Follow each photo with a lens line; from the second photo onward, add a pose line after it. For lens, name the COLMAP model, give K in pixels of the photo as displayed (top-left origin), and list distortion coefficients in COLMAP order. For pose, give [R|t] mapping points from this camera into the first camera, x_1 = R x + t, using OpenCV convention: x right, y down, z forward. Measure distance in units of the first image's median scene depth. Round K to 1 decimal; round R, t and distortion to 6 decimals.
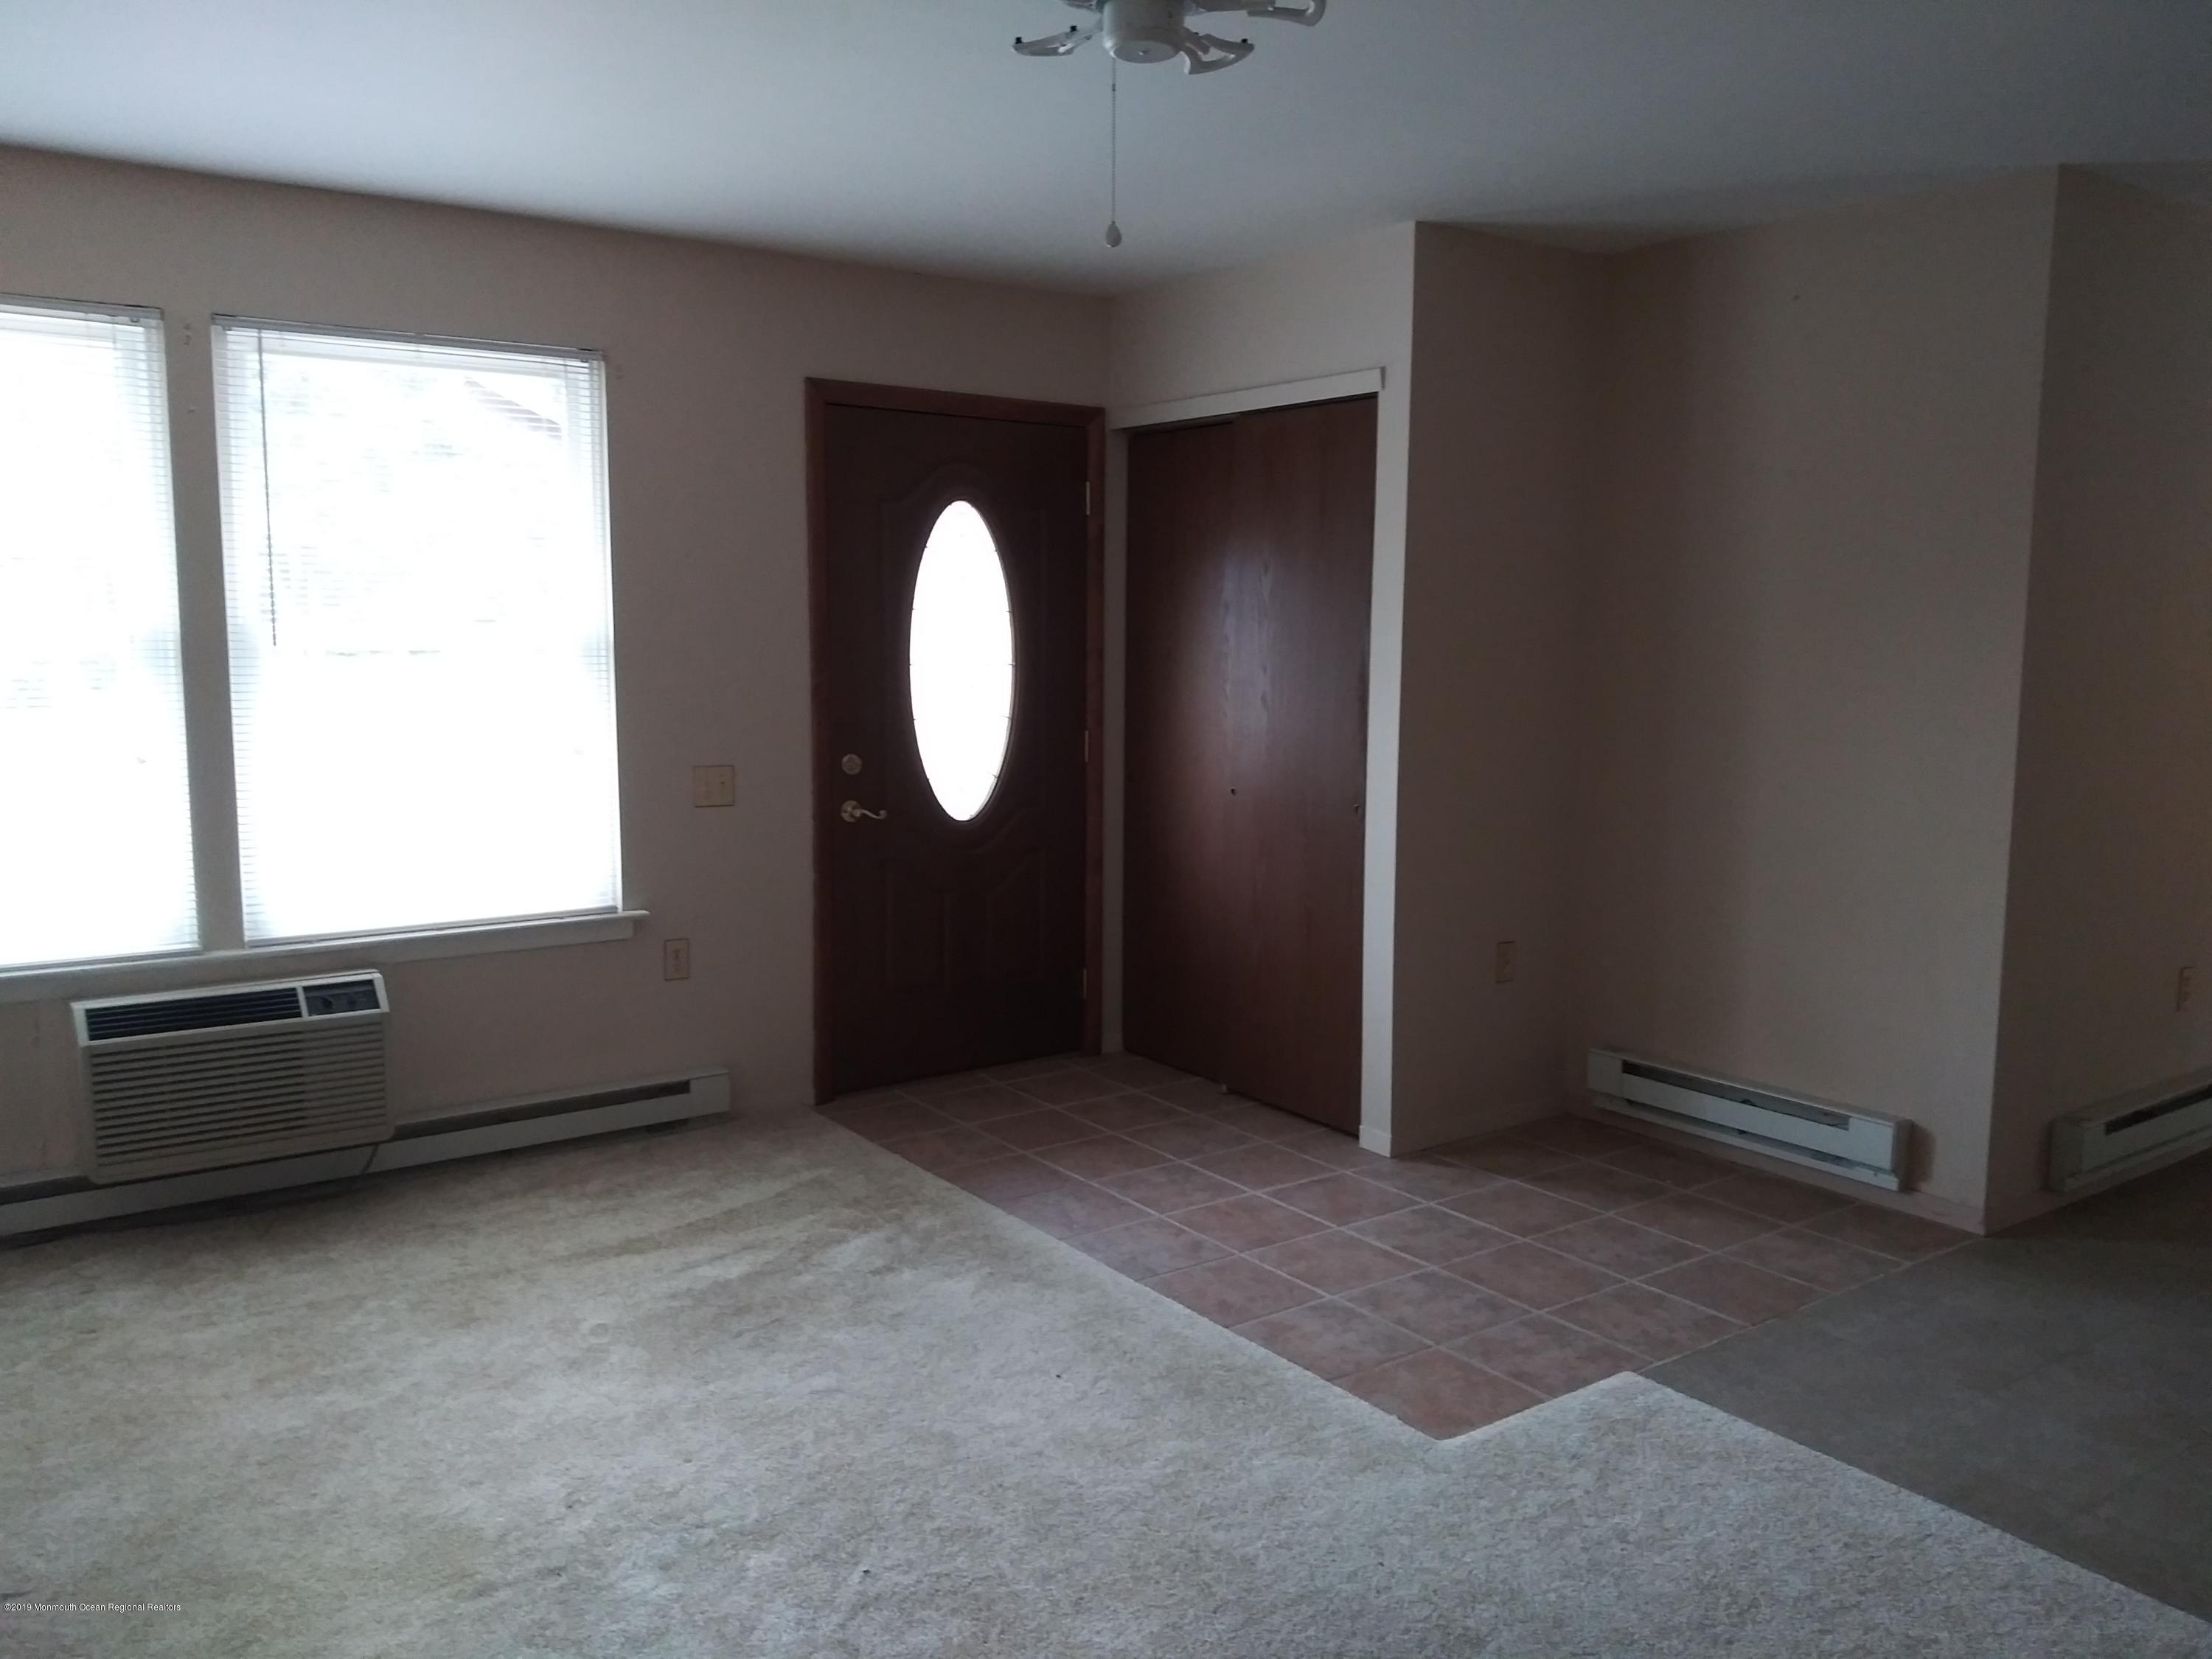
lens RADIAL K [[1832.8, 0, 1106.0], [0, 1832.8, 829.5], [0, 0, 1]] dist [0.085142, -0.001442]
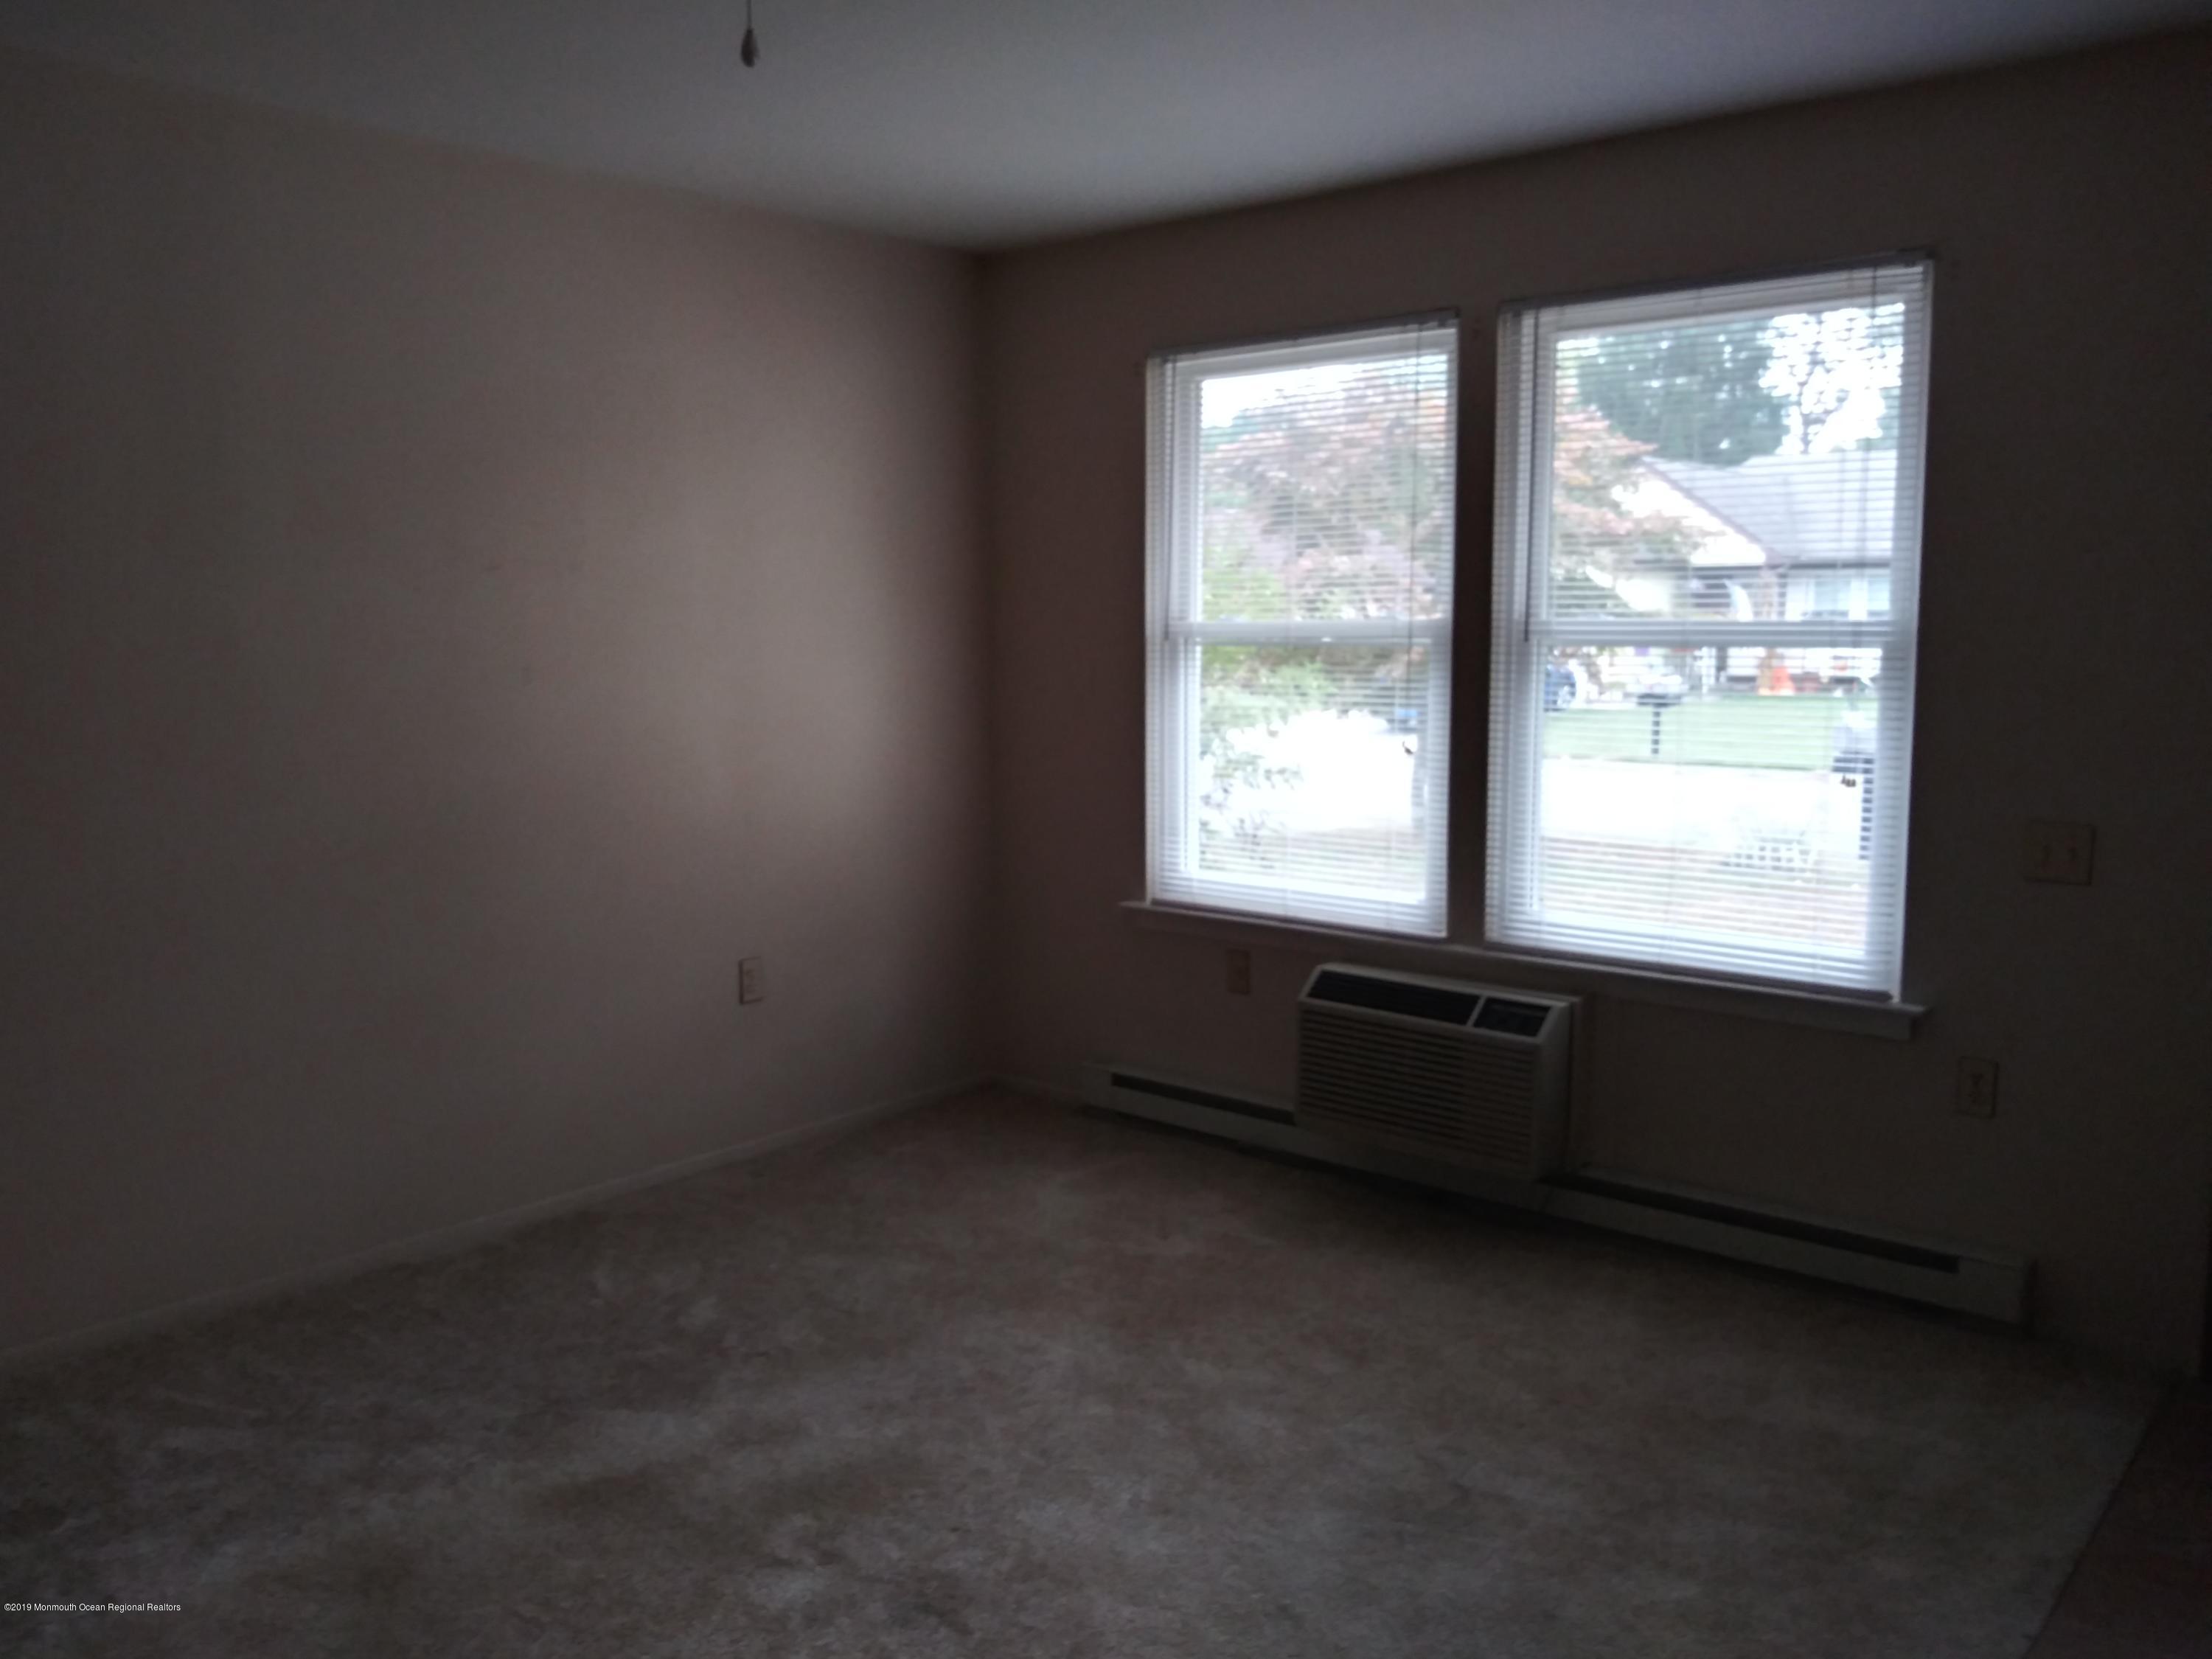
lens RADIAL K [[1832.8, 0, 1106.0], [0, 1832.8, 829.5], [0, 0, 1]] dist [0.085142, -0.001442]
pose [[0.251063, 0.109942, -0.961707, 0.395389], [-0.114323, 0.989943, 0.083324, -0.053810], [0.961196, 0.089026, 0.261107, 0.518107]]
